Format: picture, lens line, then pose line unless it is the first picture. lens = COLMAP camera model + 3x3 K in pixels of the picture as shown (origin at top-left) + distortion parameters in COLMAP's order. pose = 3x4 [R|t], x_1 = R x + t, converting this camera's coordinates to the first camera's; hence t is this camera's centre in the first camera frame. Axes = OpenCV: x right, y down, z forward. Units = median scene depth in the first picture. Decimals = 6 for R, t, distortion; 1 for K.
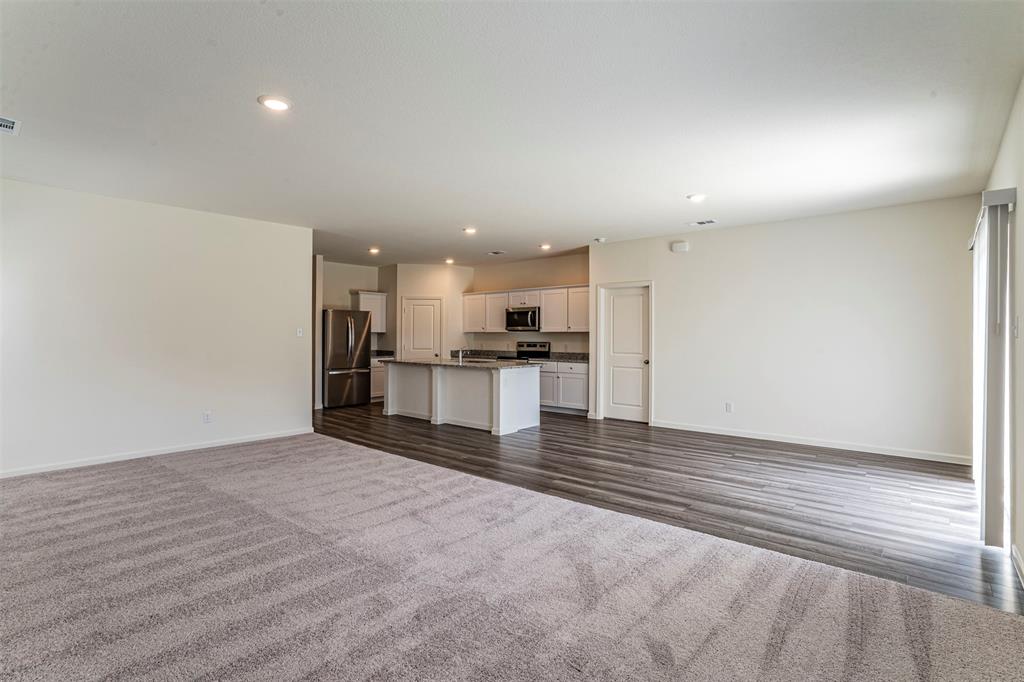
lens RADIAL K [[503.7, 0, 512.0], [0, 503.7, 341.0], [0, 0, 1]] dist [-0.073691, 0.051299]
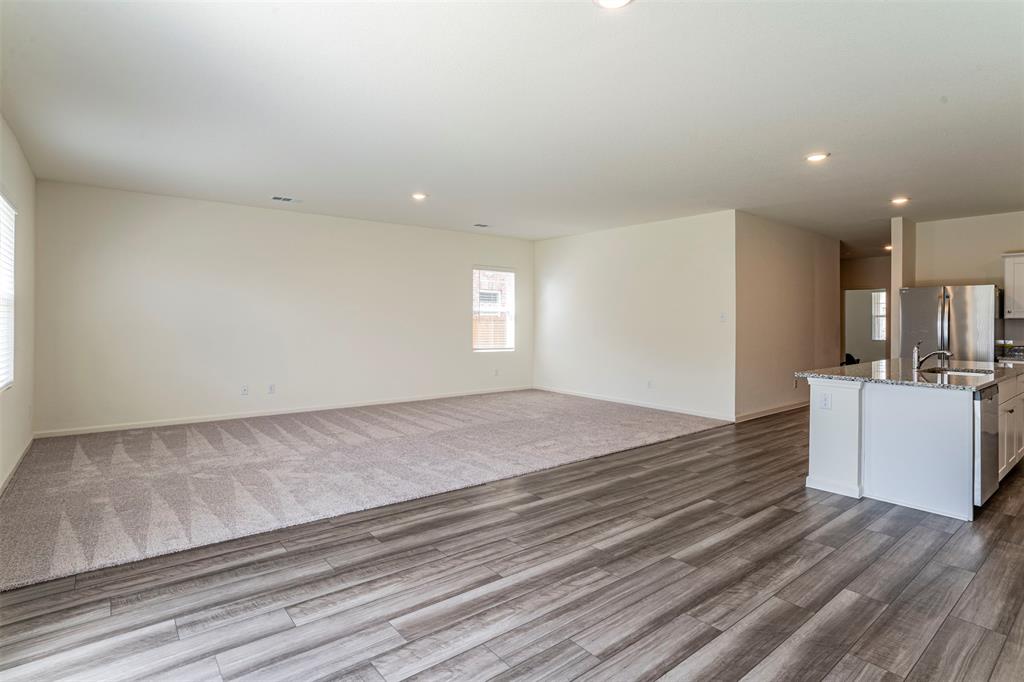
lens RADIAL K [[507.9, 0, 508.5], [0, 507.9, 337.5], [0, 0, 1]] dist [-0.078536, 0.039868]
pose [[-0.168454, 0.027049, -0.985338, 0.496643], [-0.018622, 0.999358, 0.030617, 0.002540], [0.985534, 0.023507, -0.167842, 0.618634]]
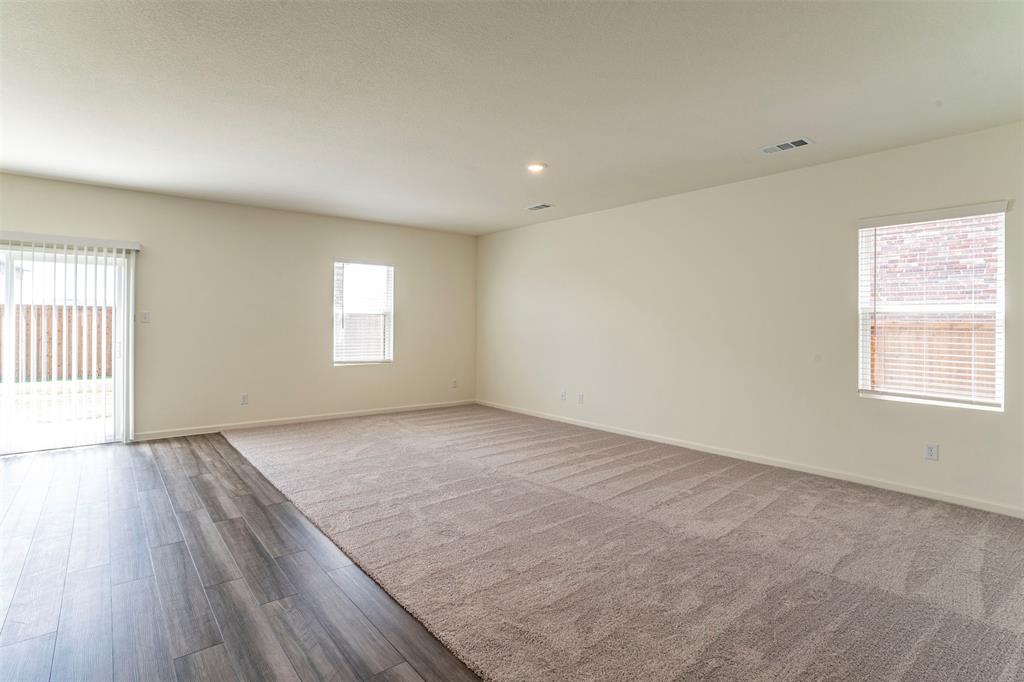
lens RADIAL K [[507.9, 0, 508.5], [0, 507.9, 337.5], [0, 0, 1]] dist [-0.078536, 0.039868]
pose [[-0.987018, -0.010358, 0.160276, -0.243603], [-0.004239, 0.999251, 0.038472, -0.010339], [-0.160555, 0.037293, -0.986322, 0.931449]]
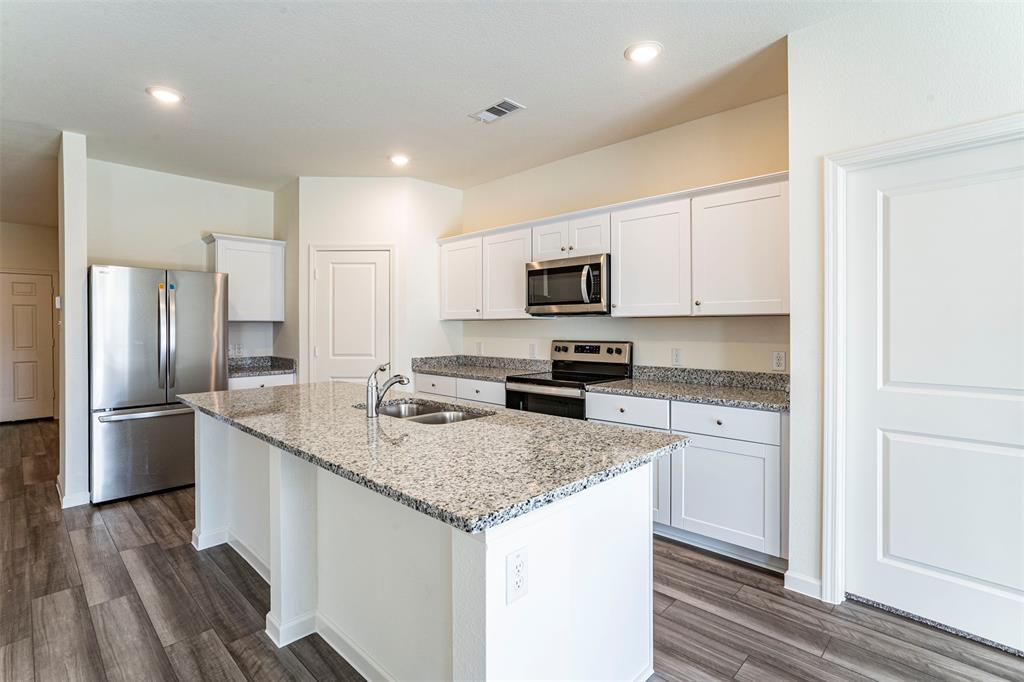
lens RADIAL K [[499.9, 0, 514.7], [0, 499.9, 325.1], [0, 0, 1]] dist [-0.058621, 0.036550]
pose [[0.998801, -0.006611, -0.048514, -0.001849], [0.006075, 0.999919, -0.011201, -0.008173], [0.048585, 0.010893, 0.998760, 0.680604]]
